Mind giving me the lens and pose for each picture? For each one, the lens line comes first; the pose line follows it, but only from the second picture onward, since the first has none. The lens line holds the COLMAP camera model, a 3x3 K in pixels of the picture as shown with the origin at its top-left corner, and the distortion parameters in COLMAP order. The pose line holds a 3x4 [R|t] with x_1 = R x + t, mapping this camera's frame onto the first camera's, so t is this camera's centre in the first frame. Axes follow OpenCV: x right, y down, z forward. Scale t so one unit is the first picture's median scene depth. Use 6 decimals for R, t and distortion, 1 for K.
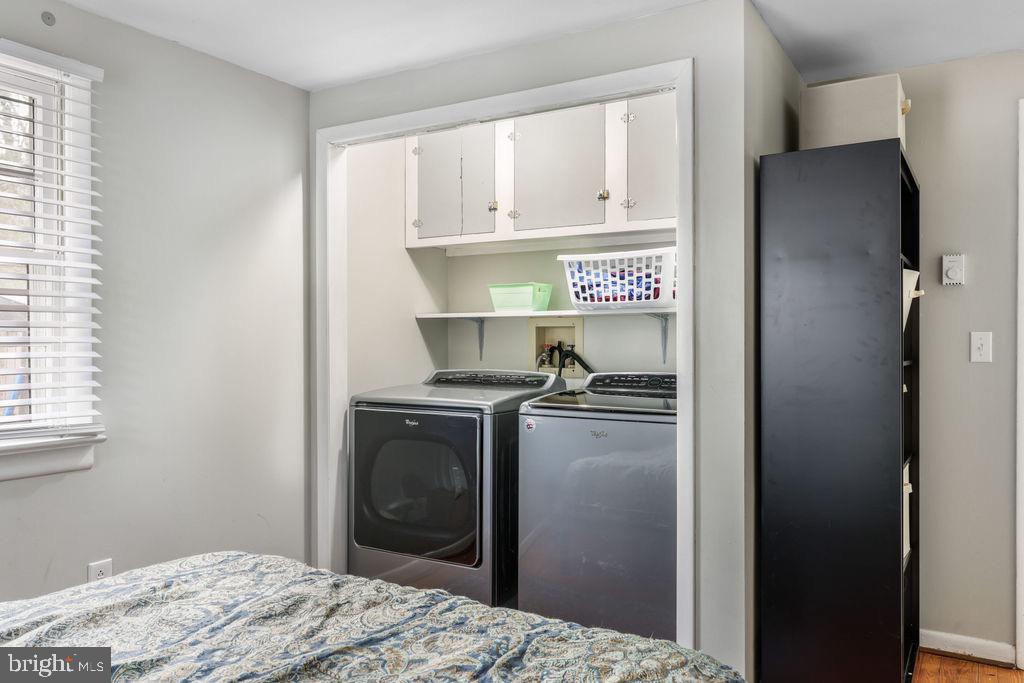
lens RADIAL K [[771.1, 0, 511.3], [0, 771.1, 340.8], [0, 0, 1]] dist [-0.001786, -0.000188]
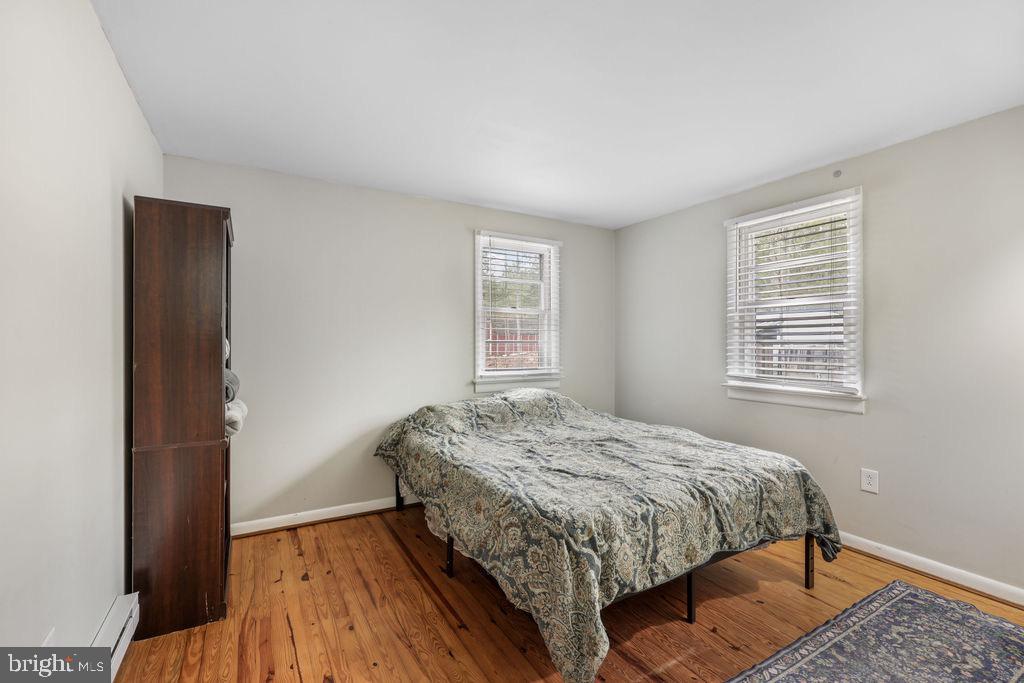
lens RADIAL K [[450.7, 0, 509.8], [0, 450.7, 339.7], [0, 0, 1]] dist [-0.000991, 0.000239]
pose [[-0.477646, -0.002167, -0.878550, 1.186957], [0.002393, 0.999990, -0.003767, -0.003616], [0.878549, -0.003902, -0.477636, 1.256116]]
